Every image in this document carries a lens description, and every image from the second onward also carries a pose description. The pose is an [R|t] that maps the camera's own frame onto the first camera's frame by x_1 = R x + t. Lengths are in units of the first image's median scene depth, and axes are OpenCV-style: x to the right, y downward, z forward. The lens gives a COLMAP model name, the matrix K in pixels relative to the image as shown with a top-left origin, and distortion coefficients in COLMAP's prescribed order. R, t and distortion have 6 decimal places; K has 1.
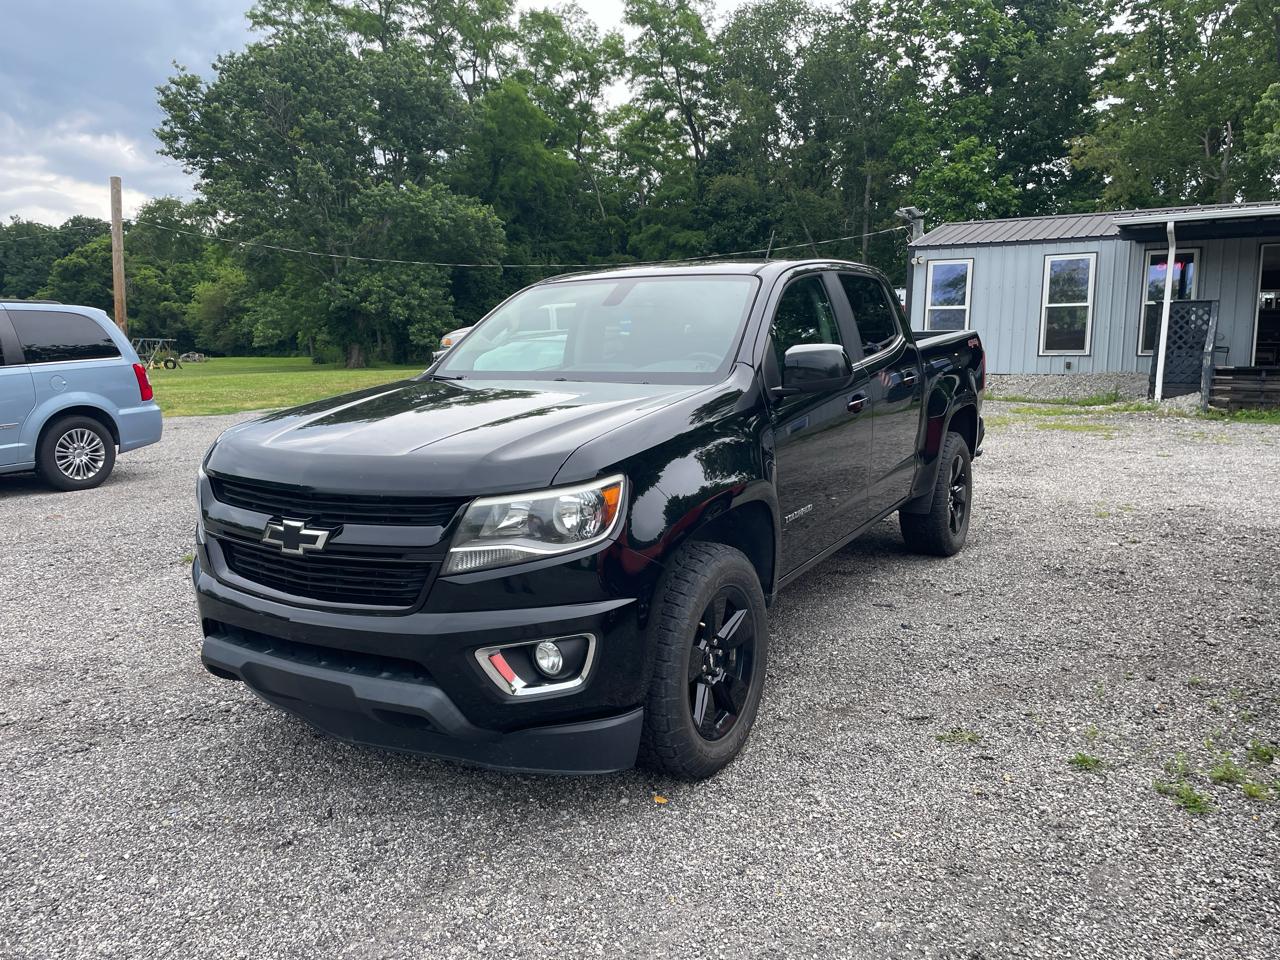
lens RADIAL K [[972.8, 0, 642.1], [0, 972.8, 480.1], [0, 0, 1]] dist [0.077954, -0.101833]
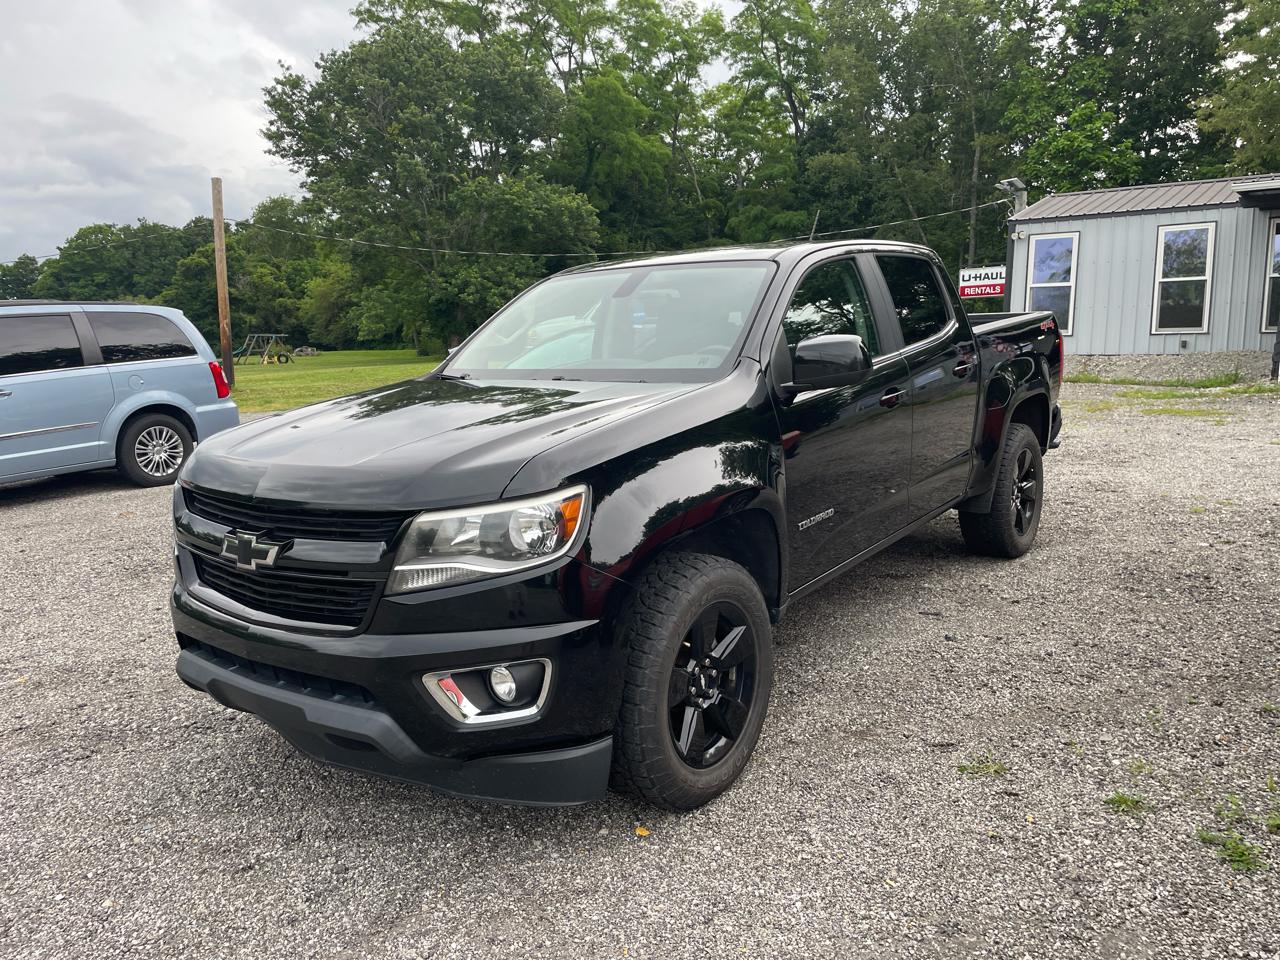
lens RADIAL K [[972.8, 0, 646.1], [0, 972.8, 497.0], [0, 0, 1]] dist [0.077954, -0.101833]
pose [[0.994753, -0.003032, -0.102266, 0.092356], [0.006180, 0.999517, 0.030472, -0.015641], [0.102124, -0.030944, 0.994290, 0.064599]]
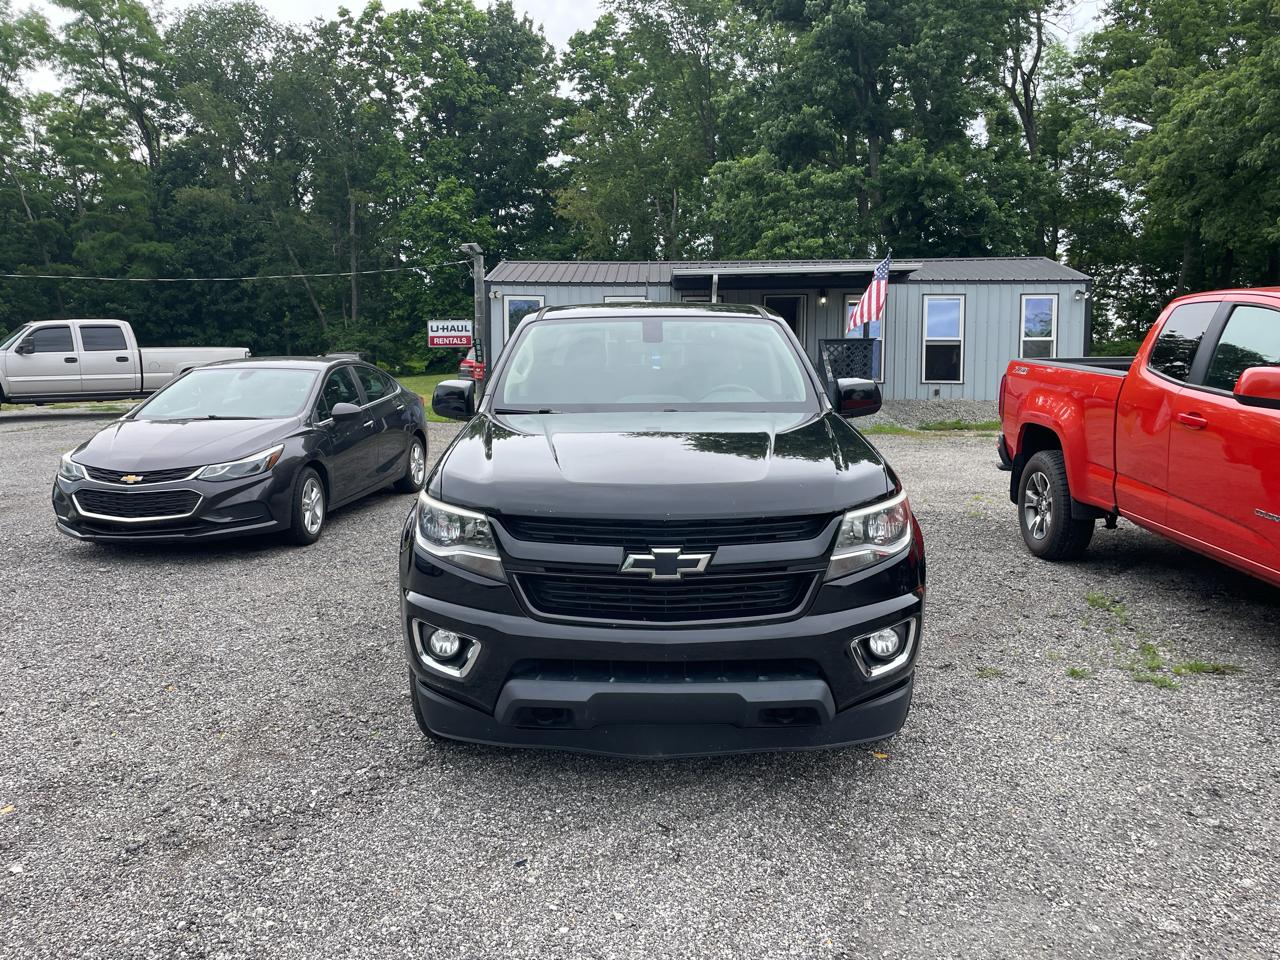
lens RADIAL K [[972.8, 0, 630.5], [0, 972.8, 491.3], [0, 0, 1]] dist [0.077954, -0.101833]
pose [[0.858292, -0.059519, 0.509699, -0.656743], [0.067323, 0.997726, 0.003140, -0.018427], [-0.508727, 0.031619, 0.860347, 0.081865]]
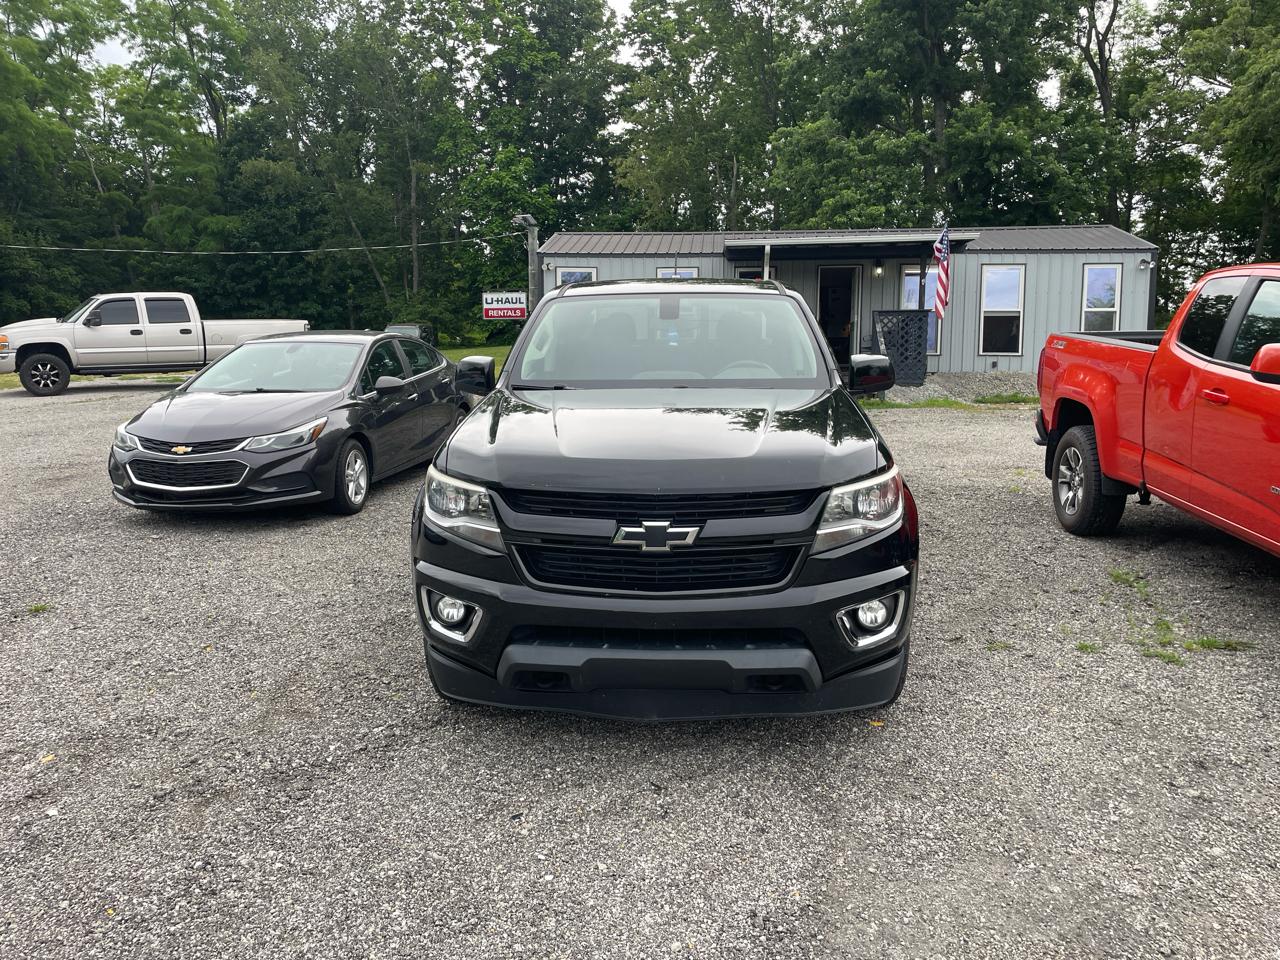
lens RADIAL K [[972.8, 0, 648.1], [0, 972.8, 500.6], [0, 0, 1]] dist [0.077954, -0.101833]
pose [[0.881283, -0.072780, 0.466951, -0.622023], [0.061955, 0.997335, 0.038518, -0.017469], [-0.468510, -0.005015, 0.883444, 0.028768]]
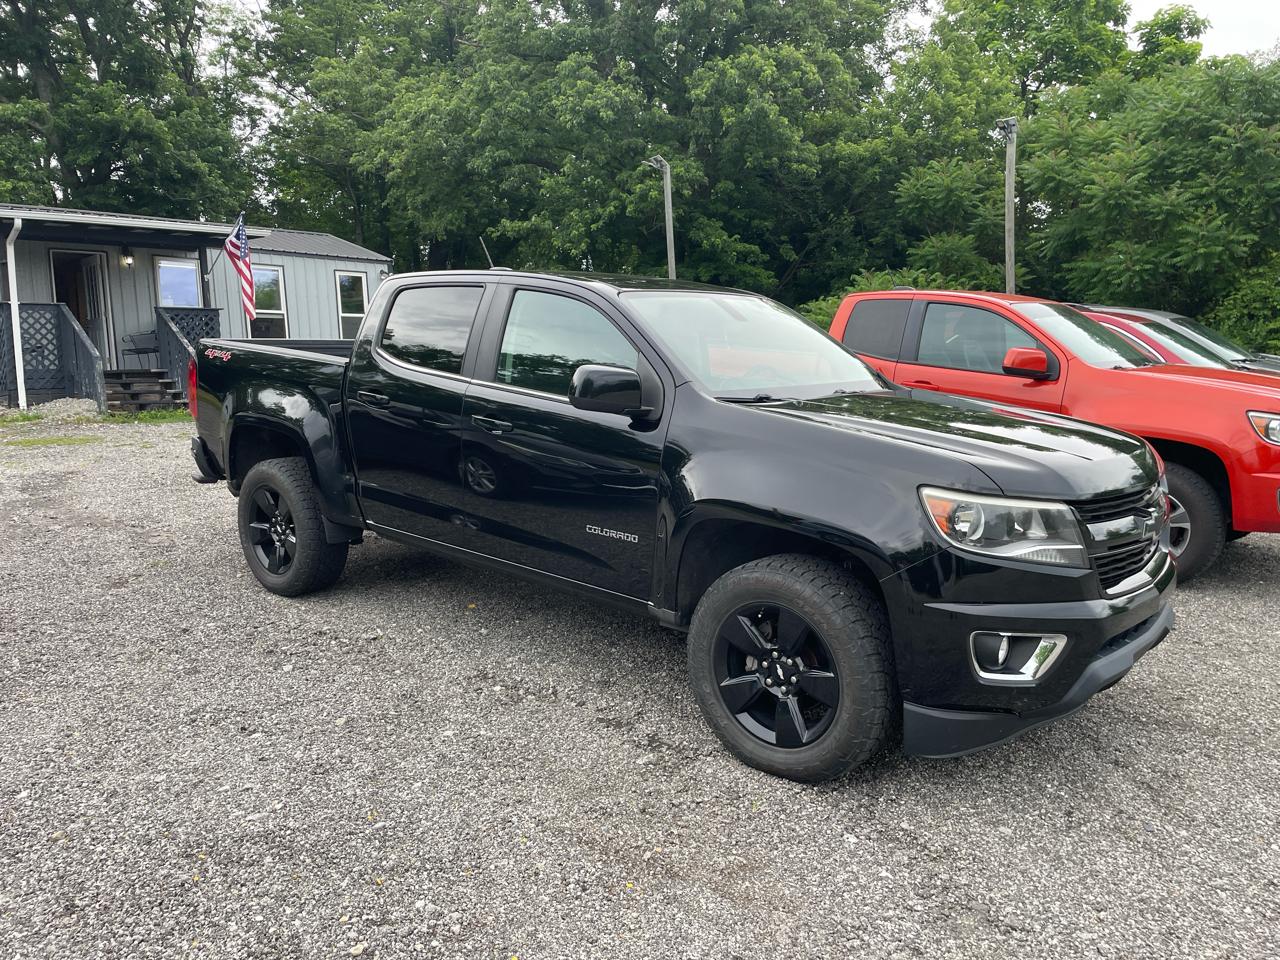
lens RADIAL K [[968.1, 0, 637.6], [0, 968.1, 488.7], [0, 0, 1]] dist [0.095116, -0.118658]
pose [[0.165355, -0.138991, 0.976391, -1.139901], [0.130577, 0.984389, 0.118016, -0.145275], [-0.977552, 0.107980, 0.180923, 0.981977]]
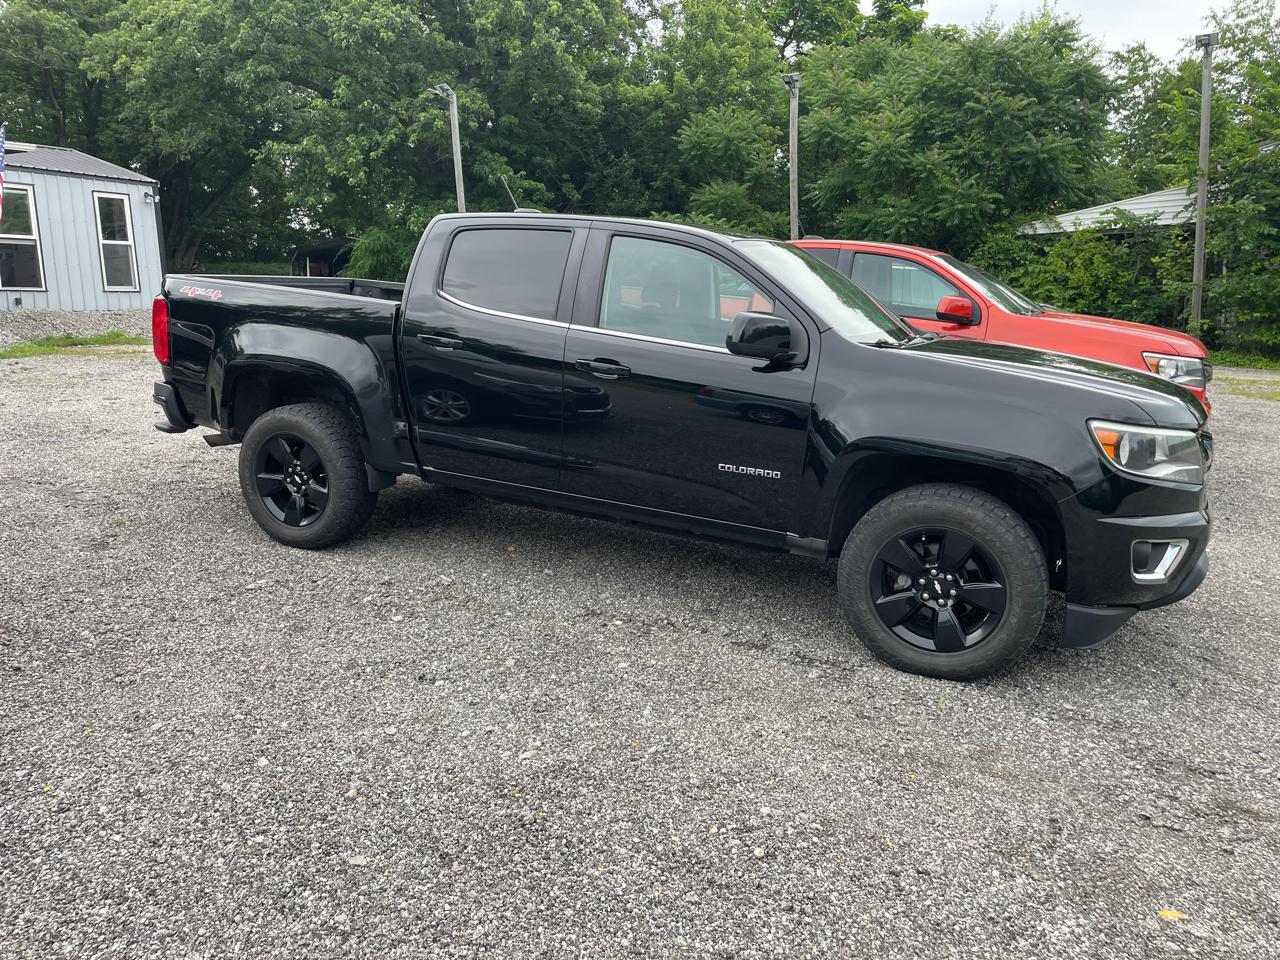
lens RADIAL K [[968.1, 0, 618.7], [0, 968.1, 476.3], [0, 0, 1]] dist [0.095116, -0.118658]
pose [[-0.091785, -0.189229, 0.977634, -1.204607], [0.117901, 0.972807, 0.199364, -0.206154], [-0.988774, 0.133562, -0.066979, 1.385688]]
